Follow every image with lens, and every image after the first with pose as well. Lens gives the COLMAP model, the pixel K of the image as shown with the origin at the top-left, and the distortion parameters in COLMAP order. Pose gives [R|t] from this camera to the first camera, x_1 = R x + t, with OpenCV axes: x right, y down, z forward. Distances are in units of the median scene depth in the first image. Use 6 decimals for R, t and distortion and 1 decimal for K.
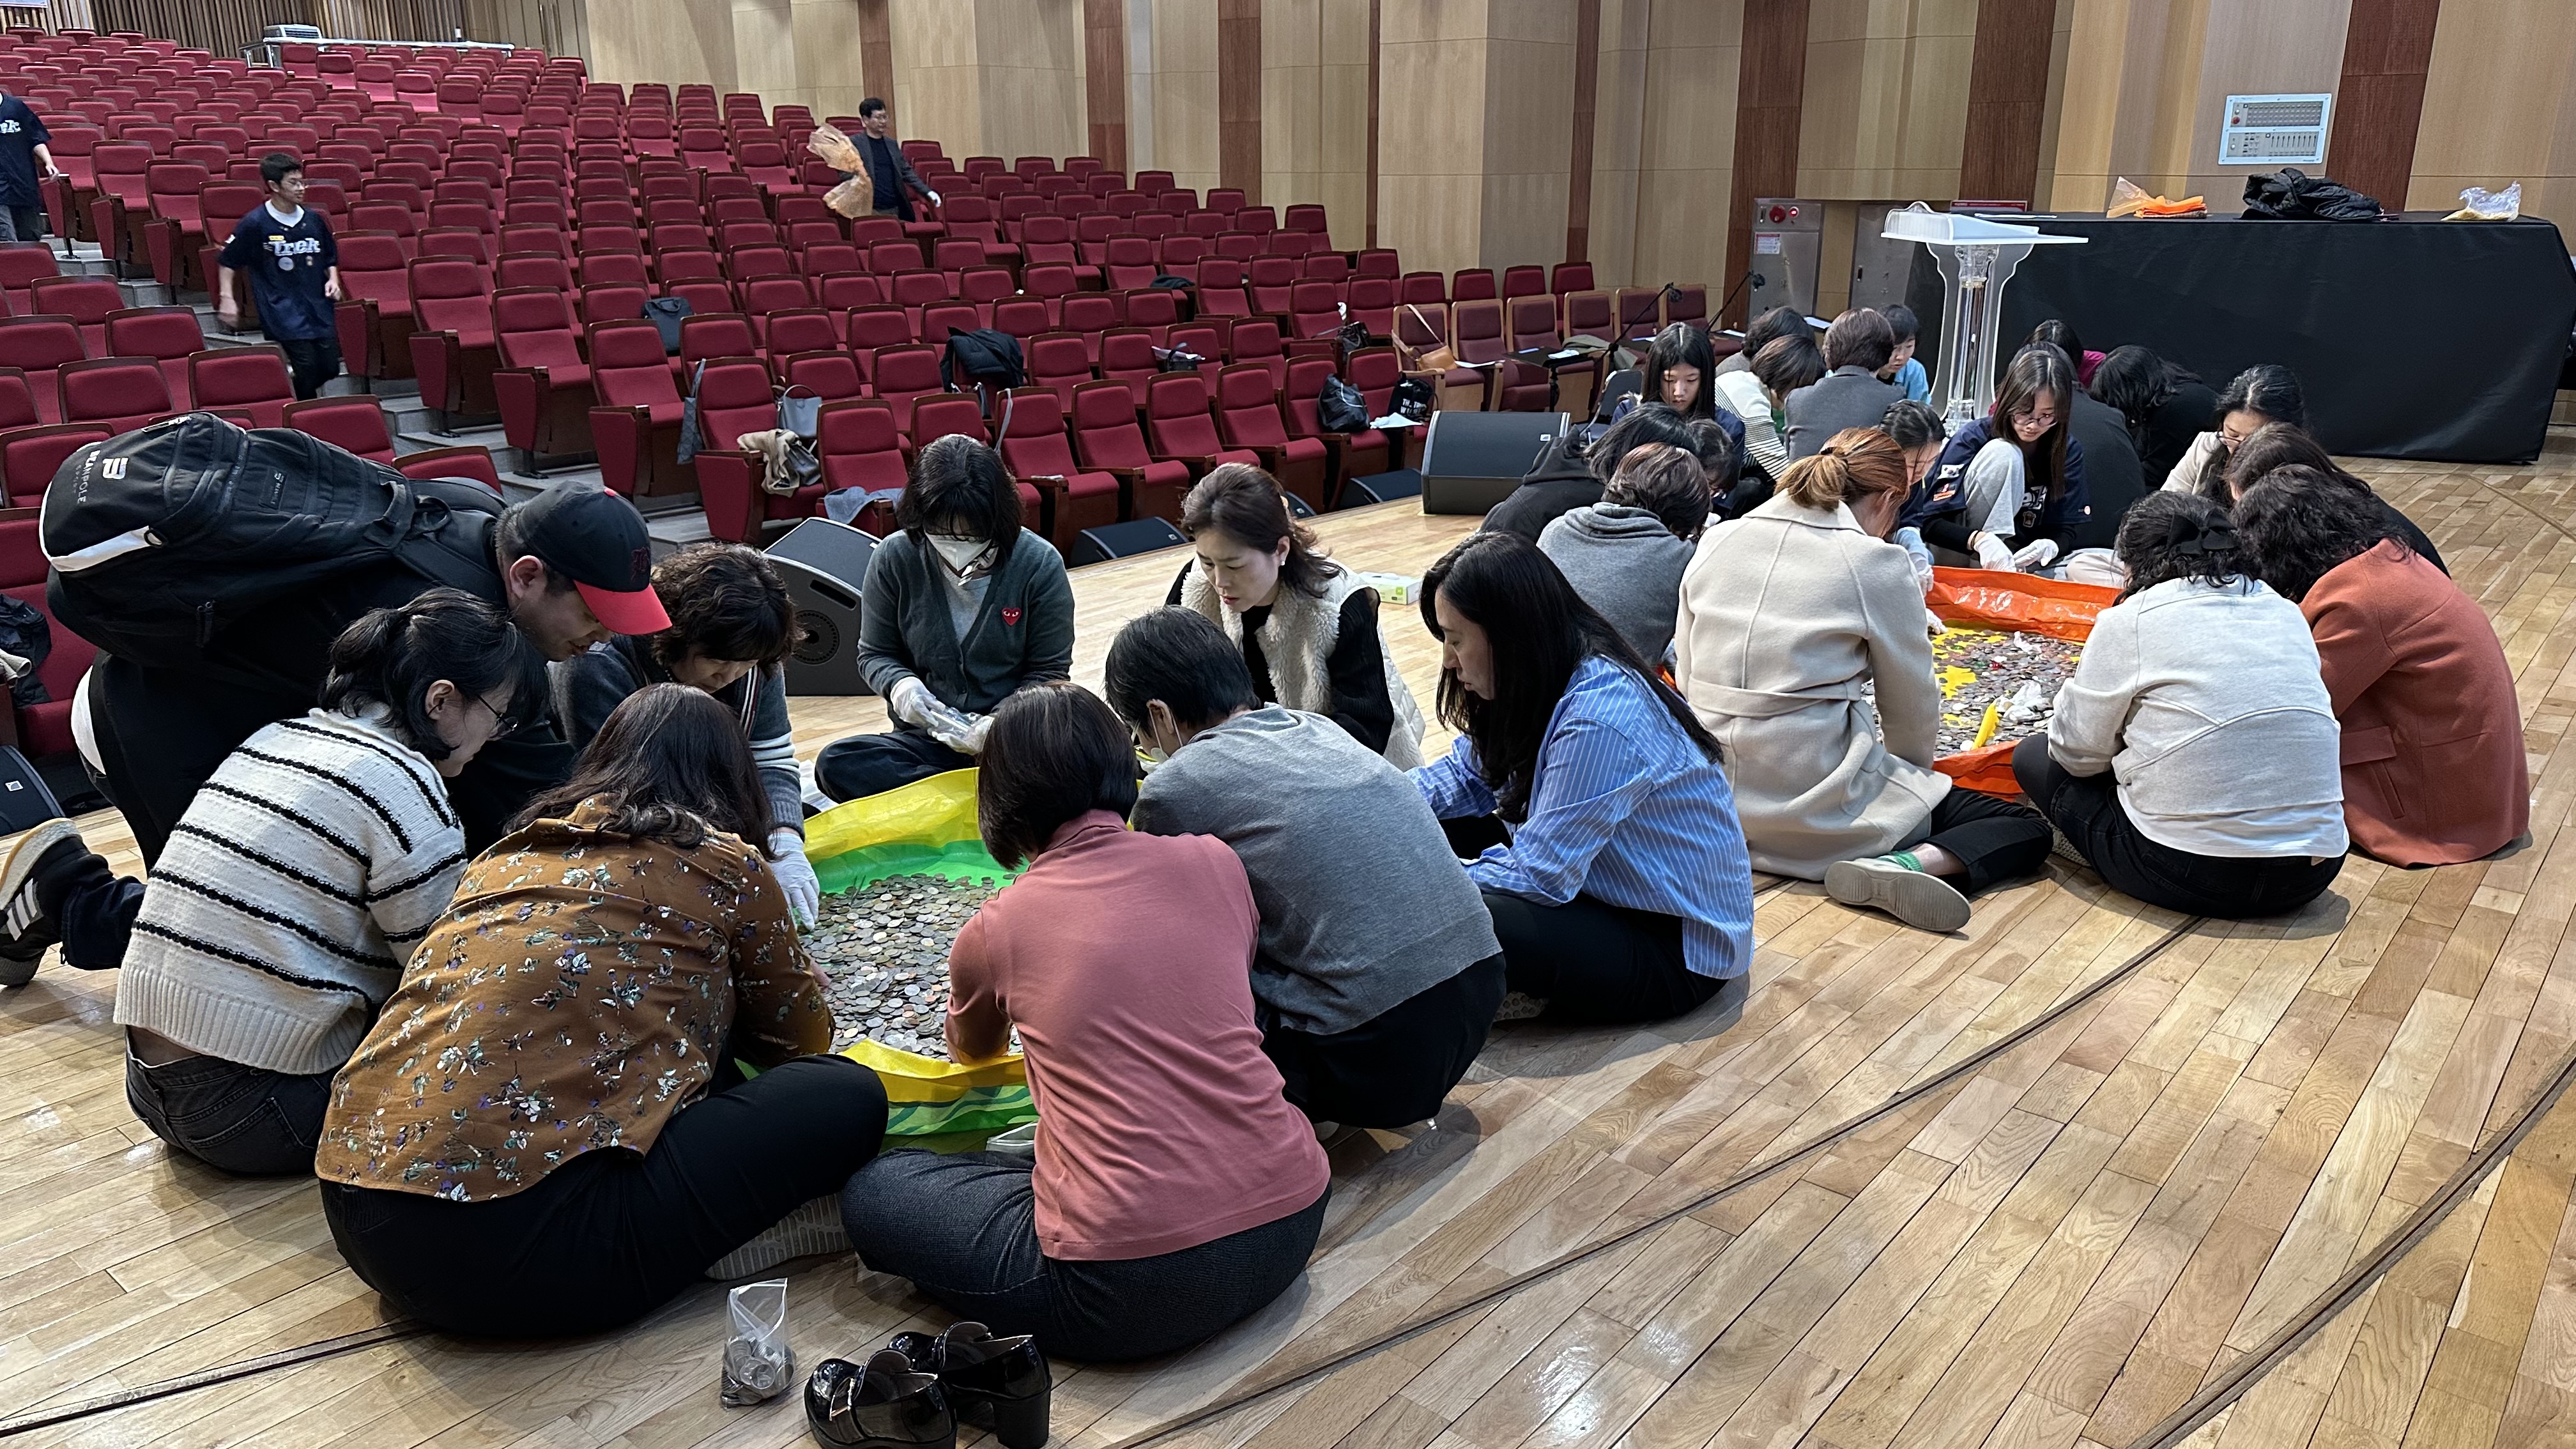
lens RADIAL K [[1843.8, 0, 1249.3], [0, 1843.8, 804.2], [0, 0, 1]] dist [0.039935, -0.059924]
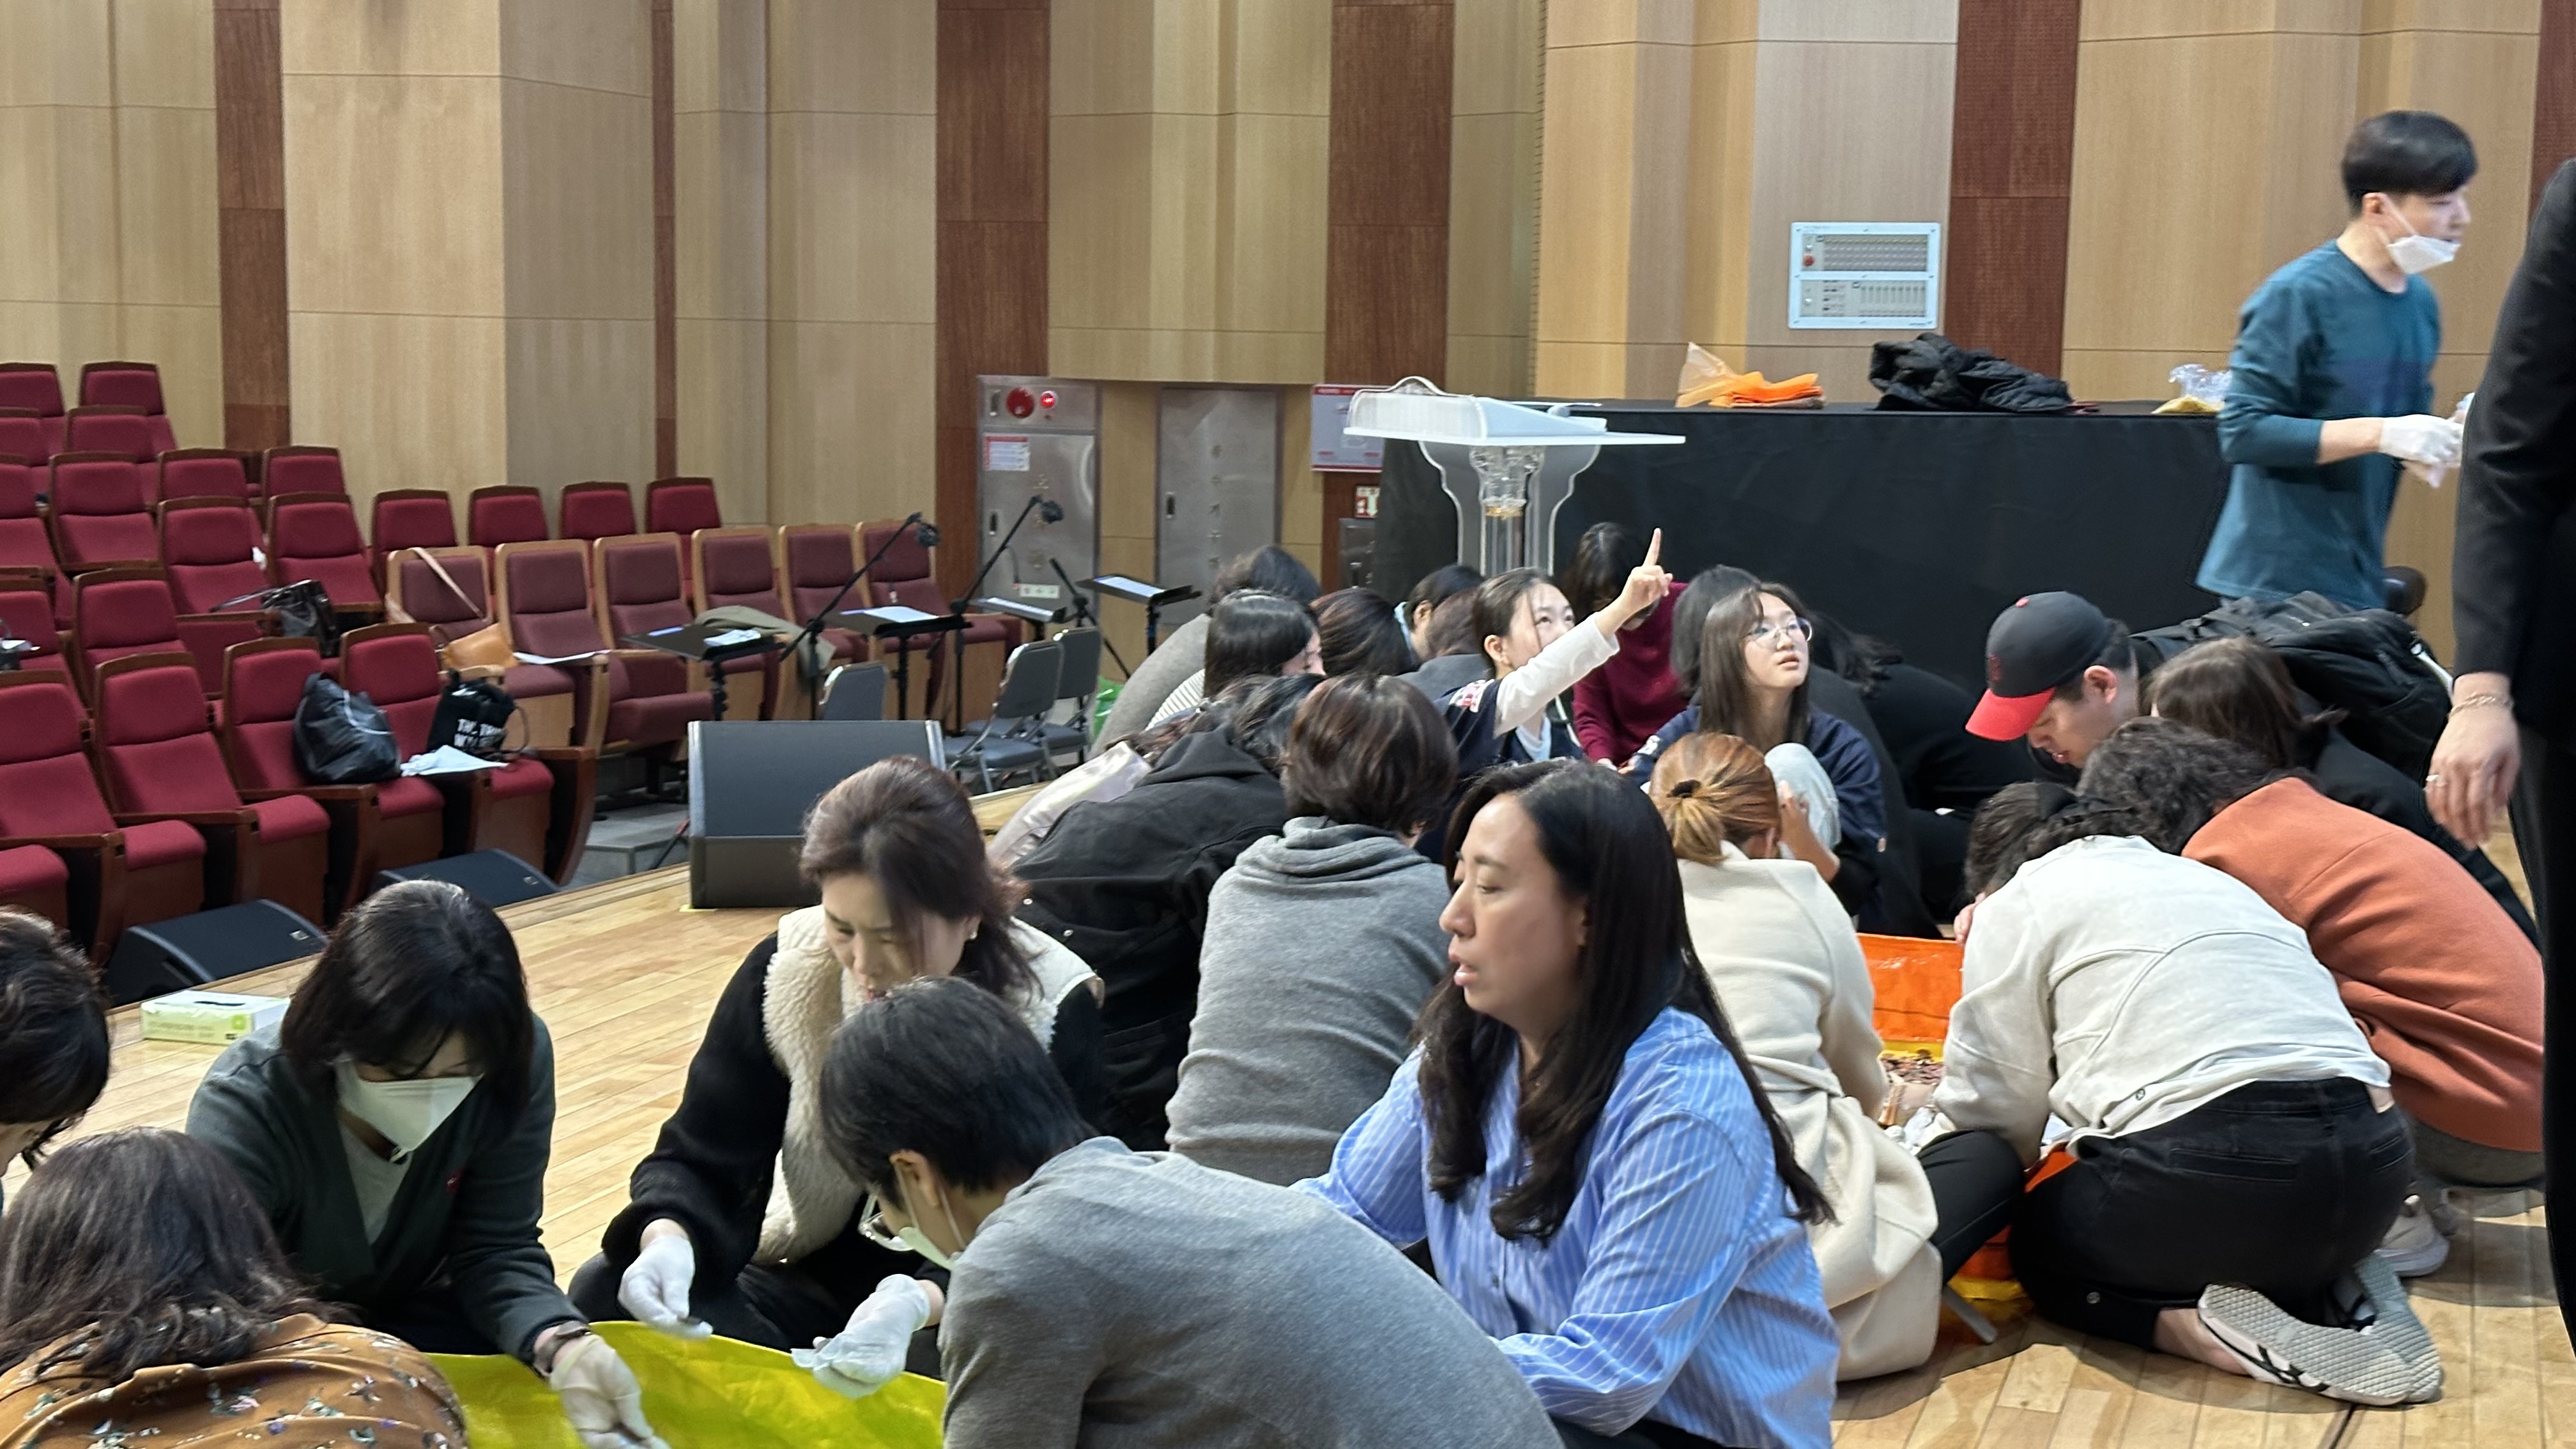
lens RADIAL K [[3627.9, 0, 1281.9], [0, 3627.9, 757.3], [0, 0, 1]] dist [0.293883, -0.900112]
pose [[0.928229, -0.022739, 0.371314, -0.070840], [0.100404, 0.976402, -0.191200, 0.010319], [-0.358204, 0.214759, 0.908608, -0.018978]]
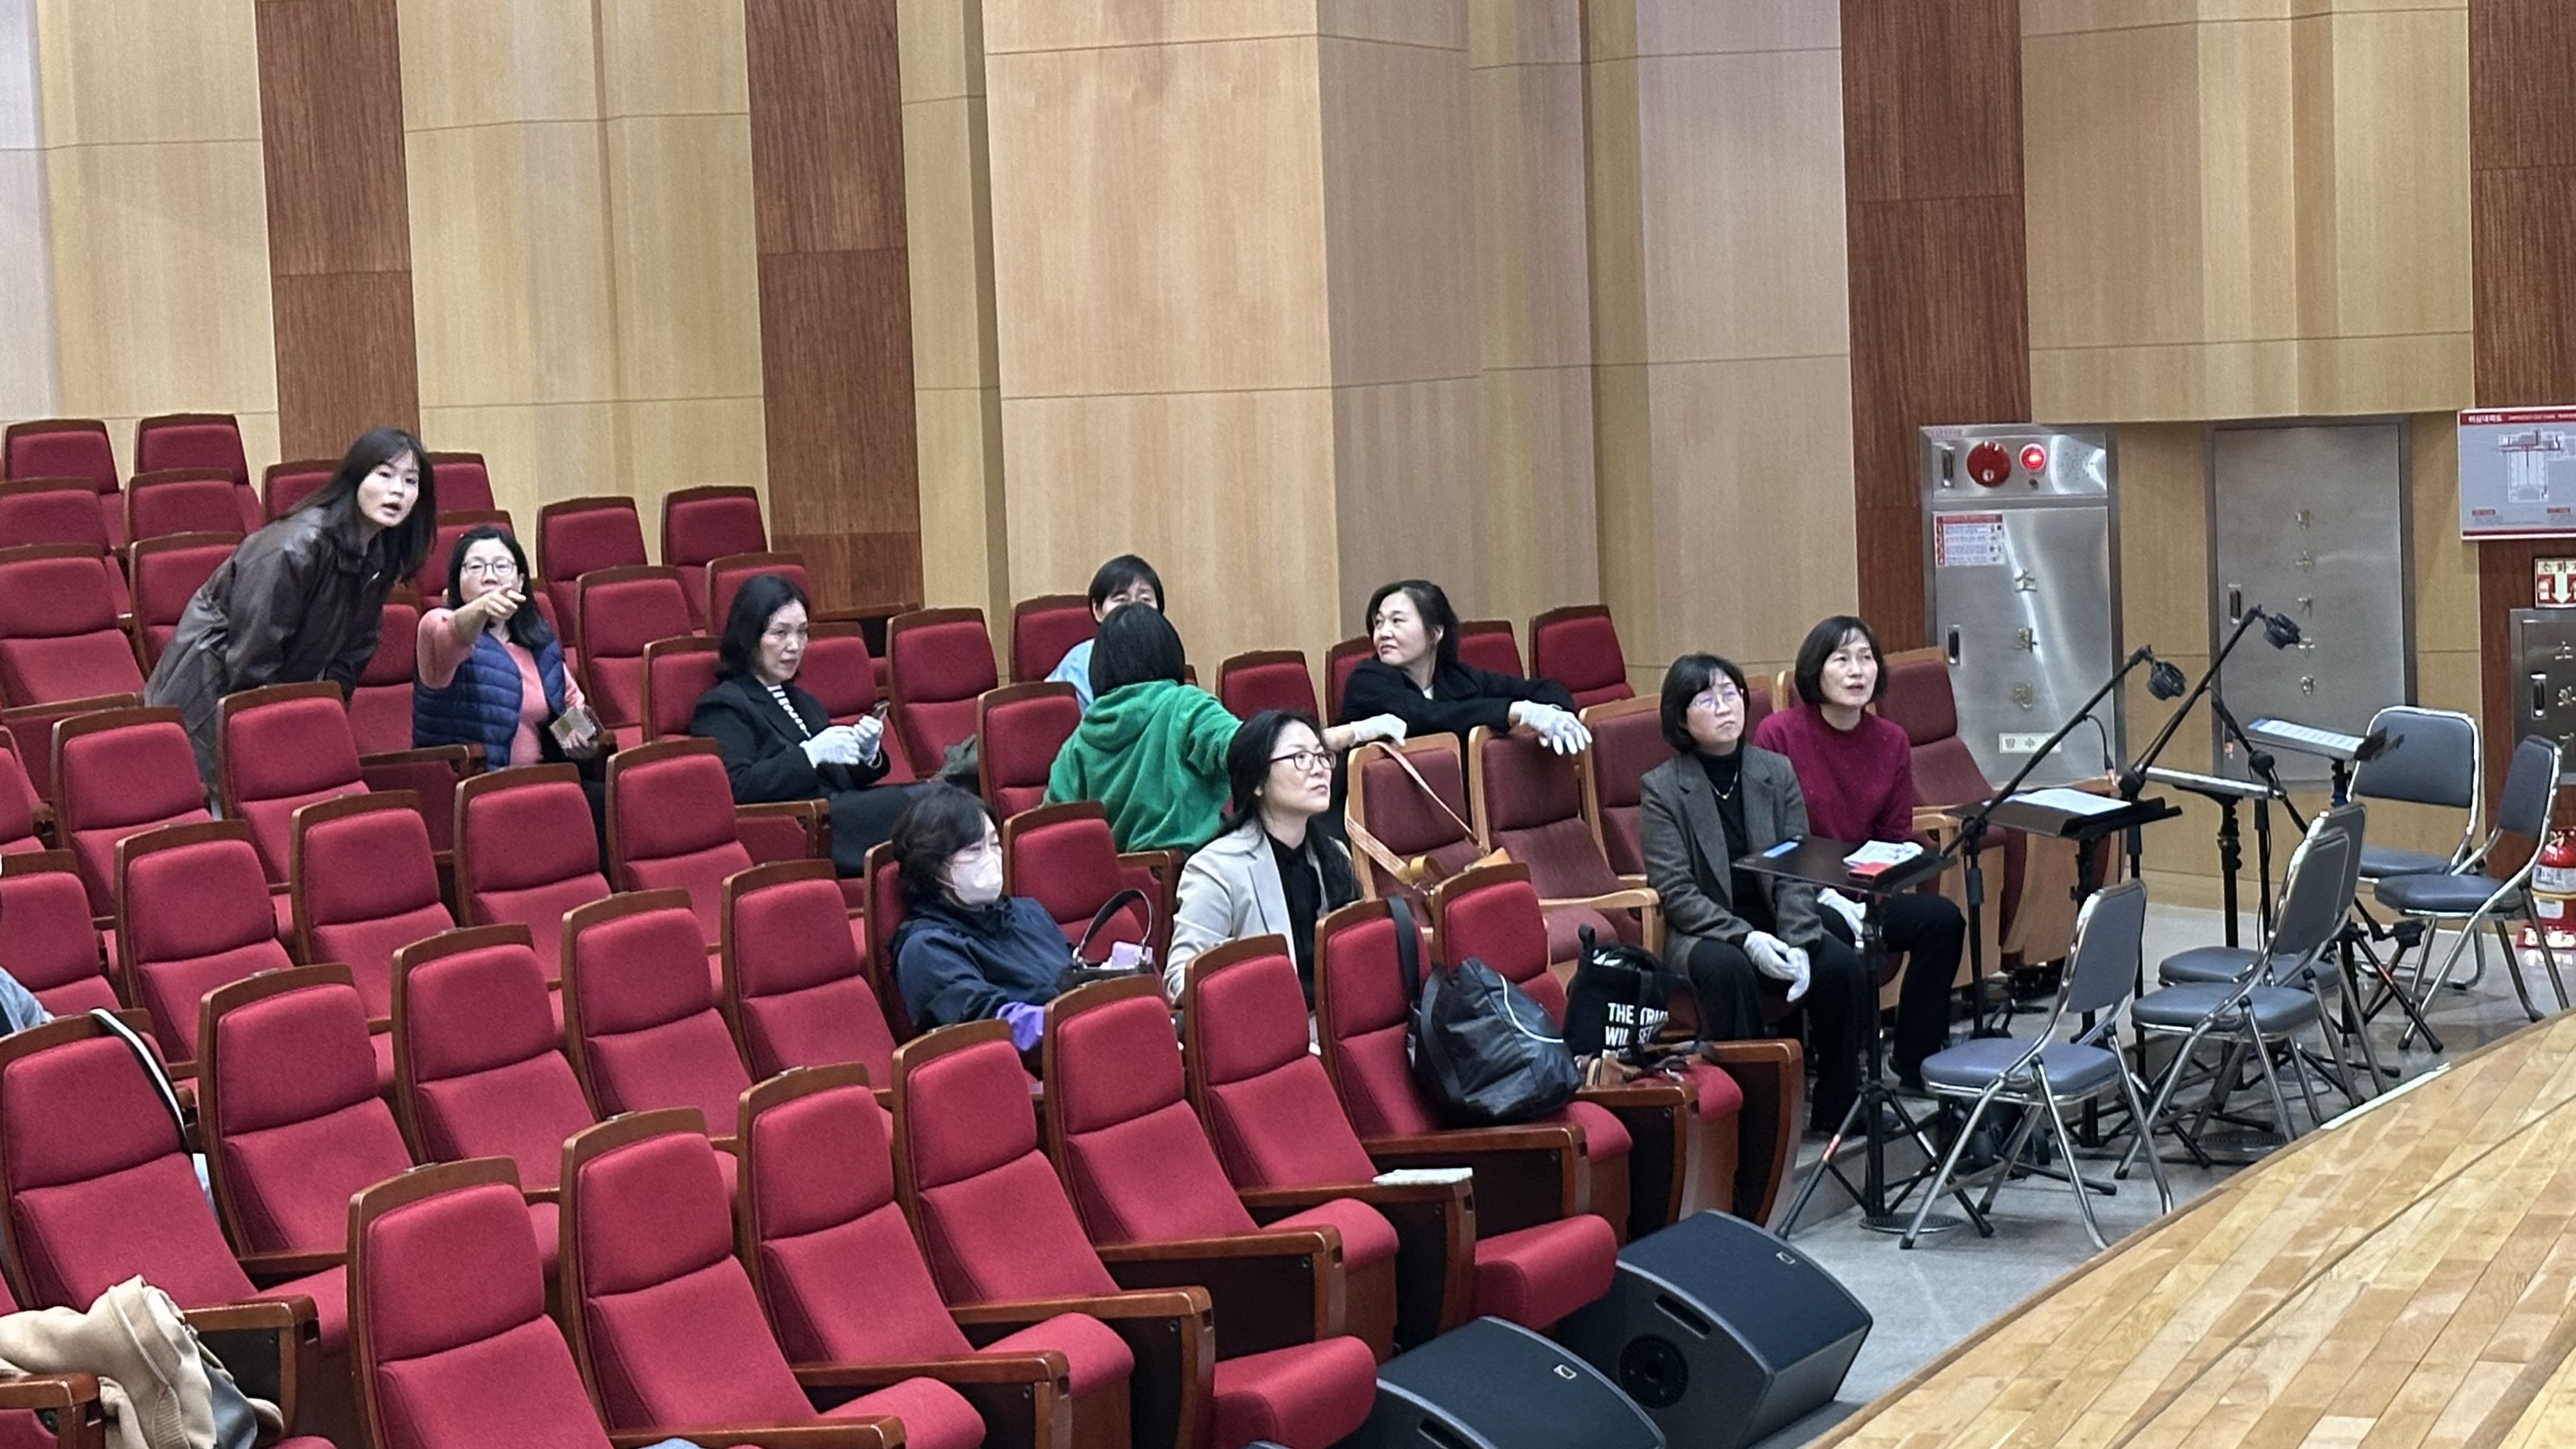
lens RADIAL K [[5203.4, 0, 1503.5], [0, 5203.4, 724.1], [0, 0, 1]] dist [0.088066, 0.241903]
pose [[0.944085, -0.056831, 0.324766, -0.196342], [0.139963, 0.960951, -0.238712, -0.035248], [-0.298518, 0.270820, 0.915174, 0.093641]]
